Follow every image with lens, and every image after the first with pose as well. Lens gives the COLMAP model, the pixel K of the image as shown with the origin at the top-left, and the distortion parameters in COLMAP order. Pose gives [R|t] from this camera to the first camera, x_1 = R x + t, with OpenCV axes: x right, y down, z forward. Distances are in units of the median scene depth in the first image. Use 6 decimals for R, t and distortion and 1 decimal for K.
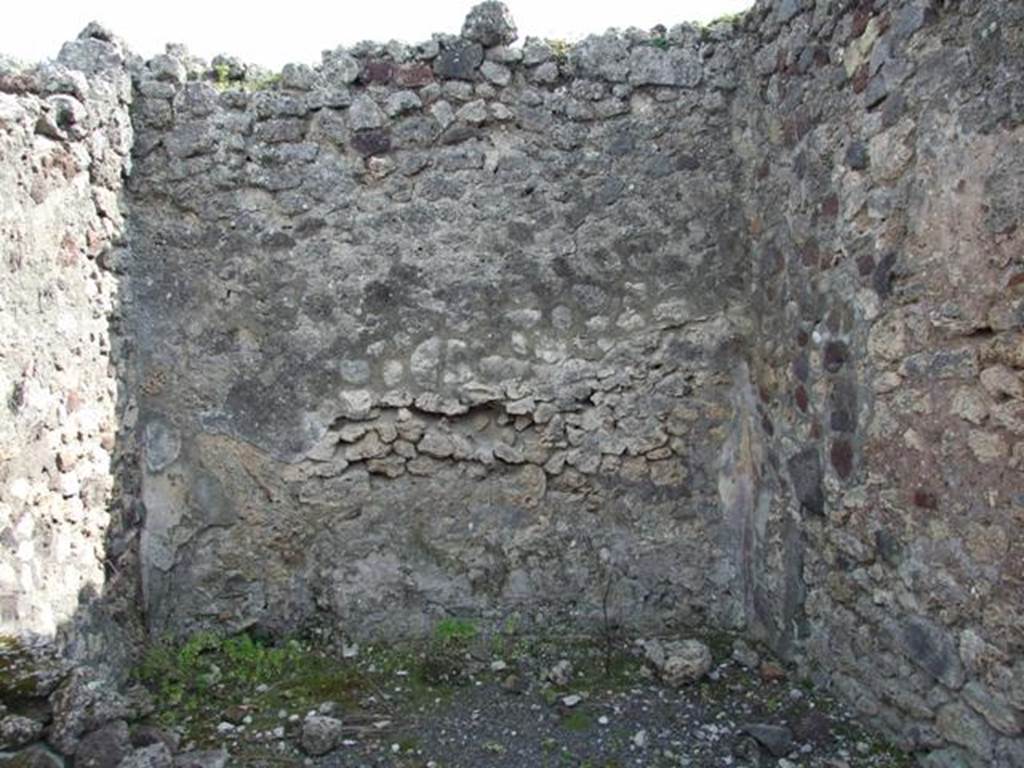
lens RADIAL K [[817.3, 0, 522.2], [0, 817.3, 378.0], [0, 0, 1]] dist [-0.050627, 0.046558]
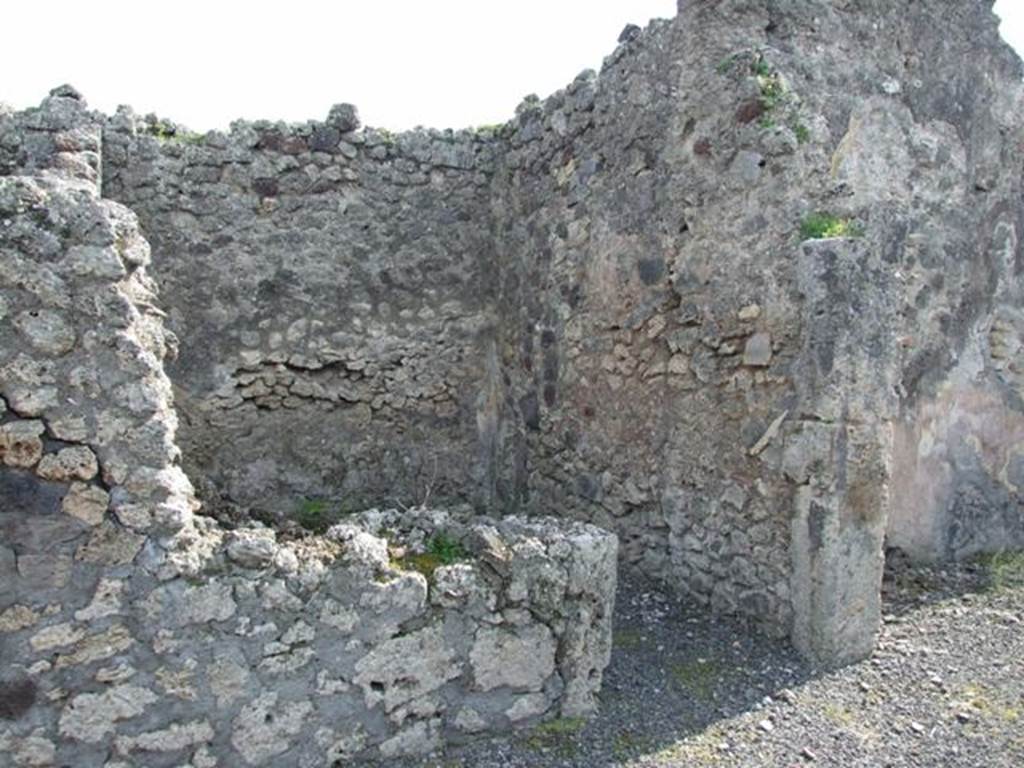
lens RADIAL K [[817.3, 0, 515.5], [0, 817.3, 385.3], [0, 0, 1]] dist [-0.050627, 0.046558]
pose [[0.942044, 0.017909, 0.335012, -0.245722], [-0.025829, 0.999482, 0.019201, 0.036871], [-0.334495, -0.026741, 0.942018, -0.588421]]
